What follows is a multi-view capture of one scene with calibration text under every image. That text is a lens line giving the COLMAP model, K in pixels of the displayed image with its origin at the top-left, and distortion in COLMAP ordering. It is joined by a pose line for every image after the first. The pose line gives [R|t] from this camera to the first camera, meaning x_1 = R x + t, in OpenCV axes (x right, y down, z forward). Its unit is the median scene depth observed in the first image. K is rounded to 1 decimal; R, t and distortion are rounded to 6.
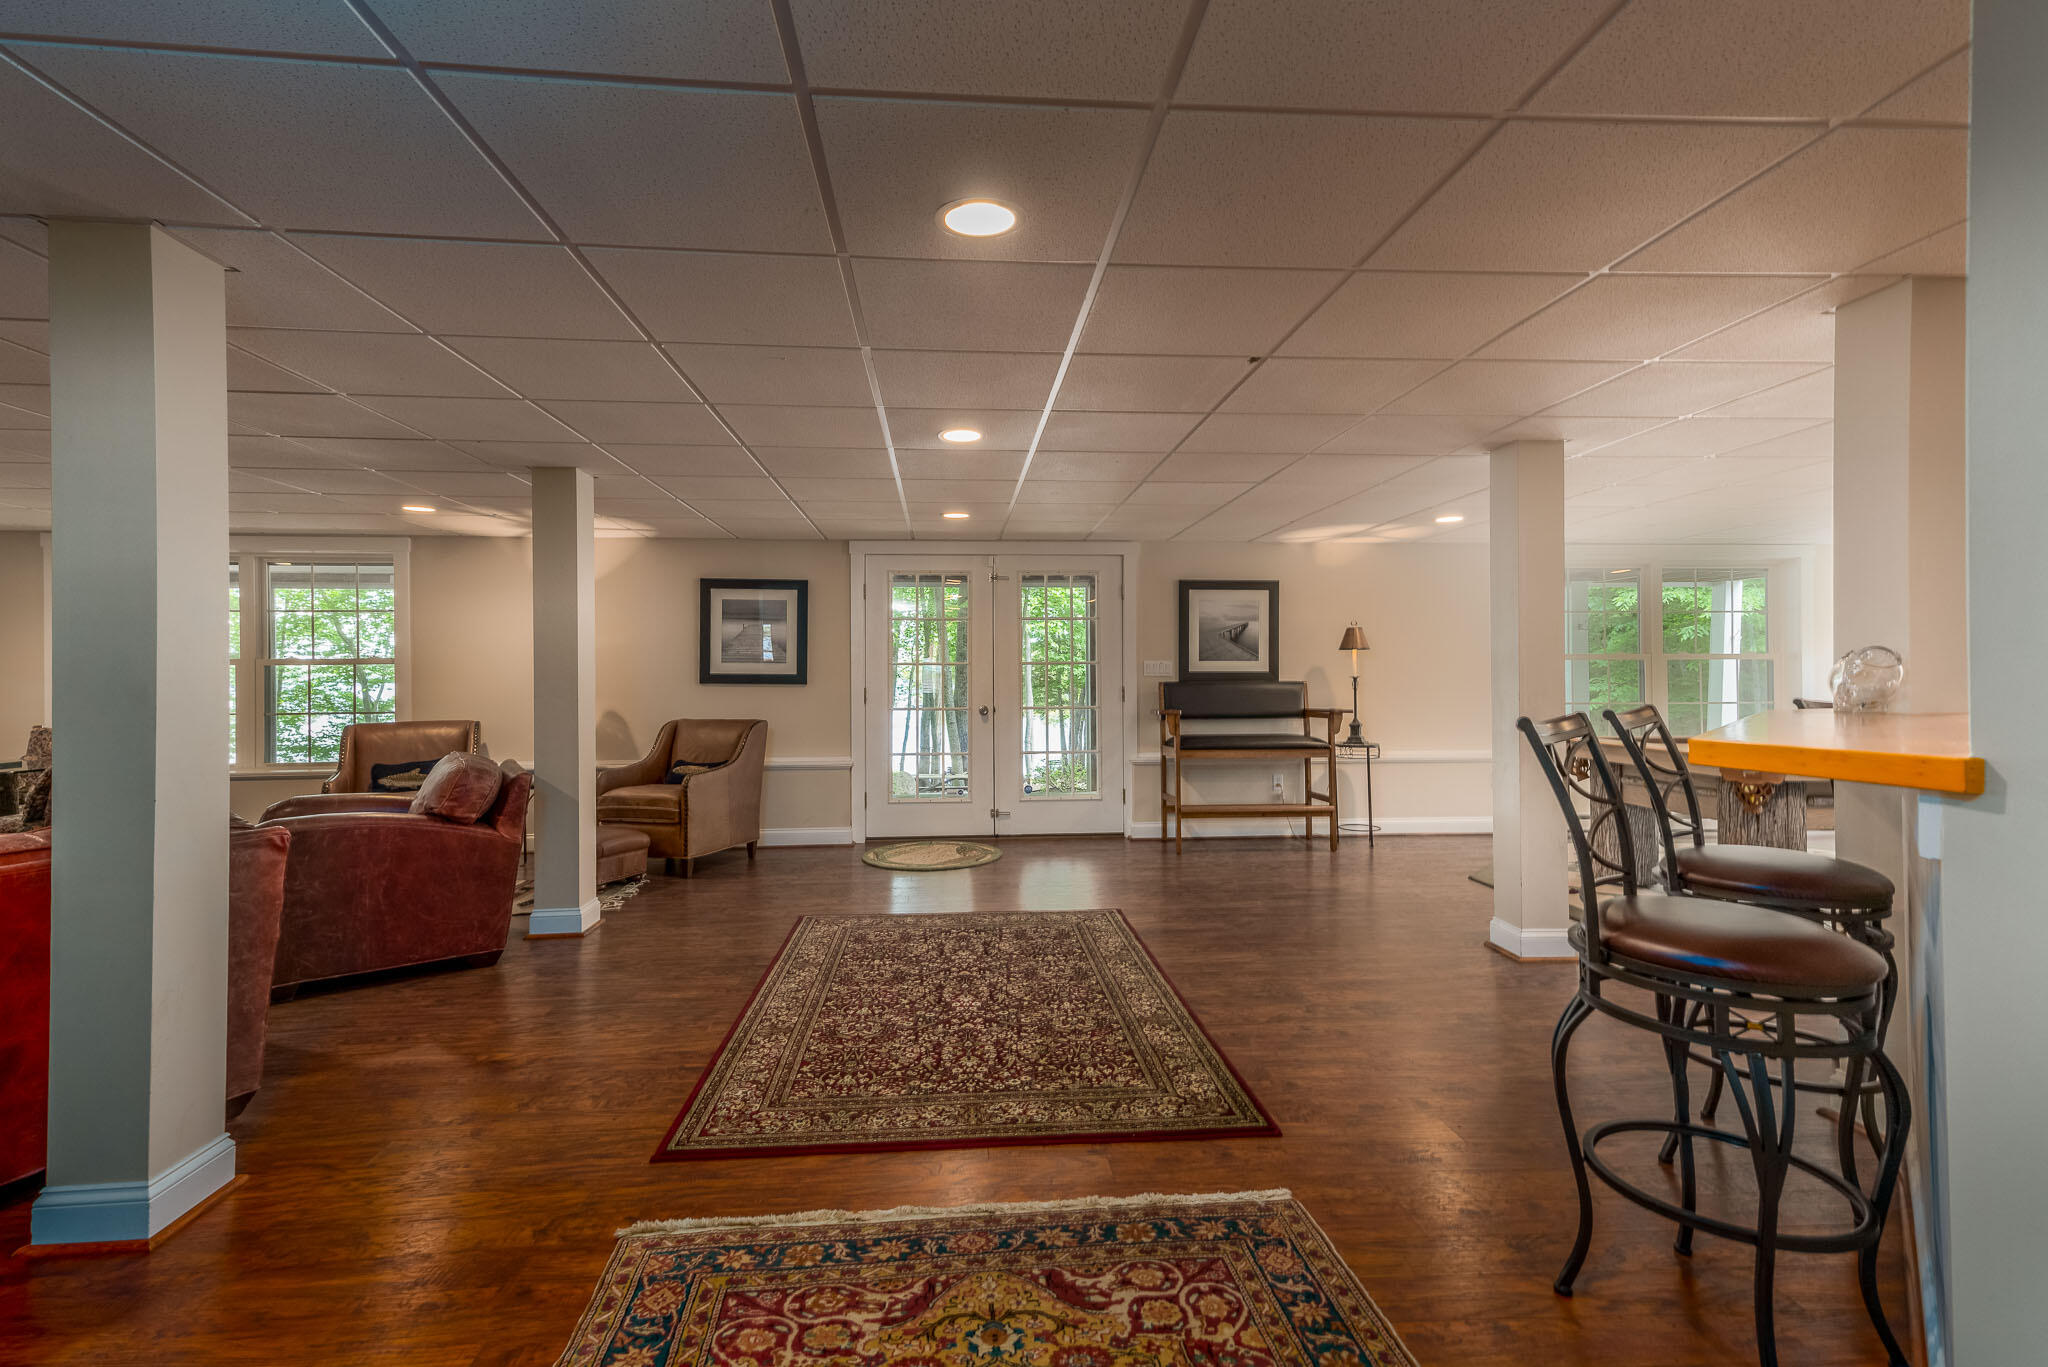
lens RADIAL K [[955.4, 0, 1032.4], [0, 955.4, 682.8], [0, 0, 1]] dist [0.036223, -0.001948]
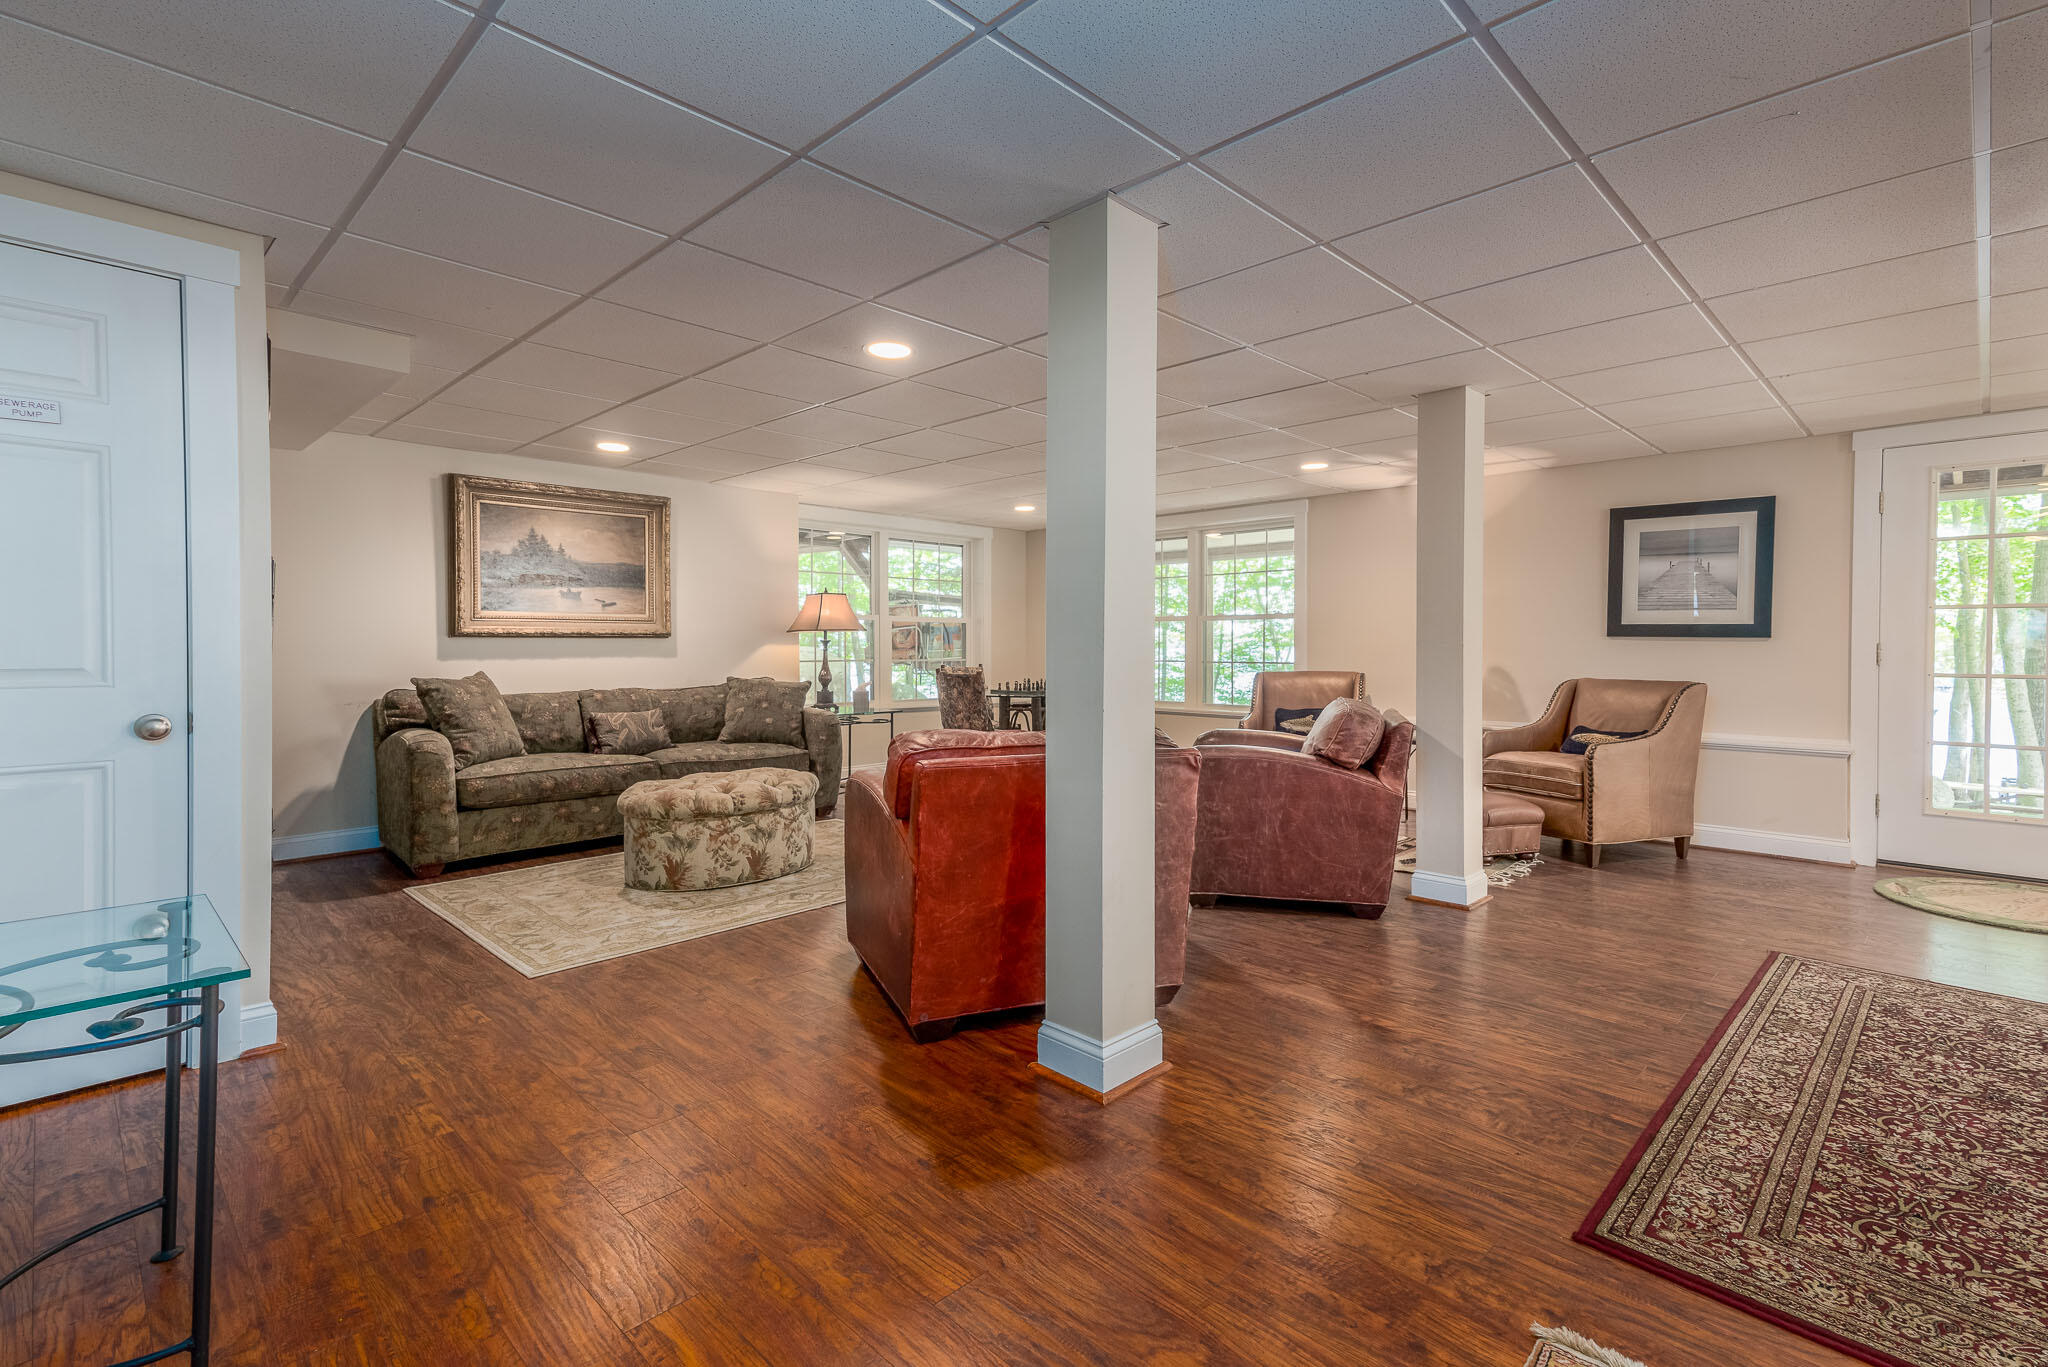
lens RADIAL K [[955.4, 0, 1015.5], [0, 955.4, 643.4], [0, 0, 1]] dist [0.036223, -0.001948]
pose [[0.645066, 0.005489, -0.764107, -0.054592], [-0.010719, 0.999941, -0.001867, 0.021675], [0.764052, 0.009395, 0.645087, 0.100144]]
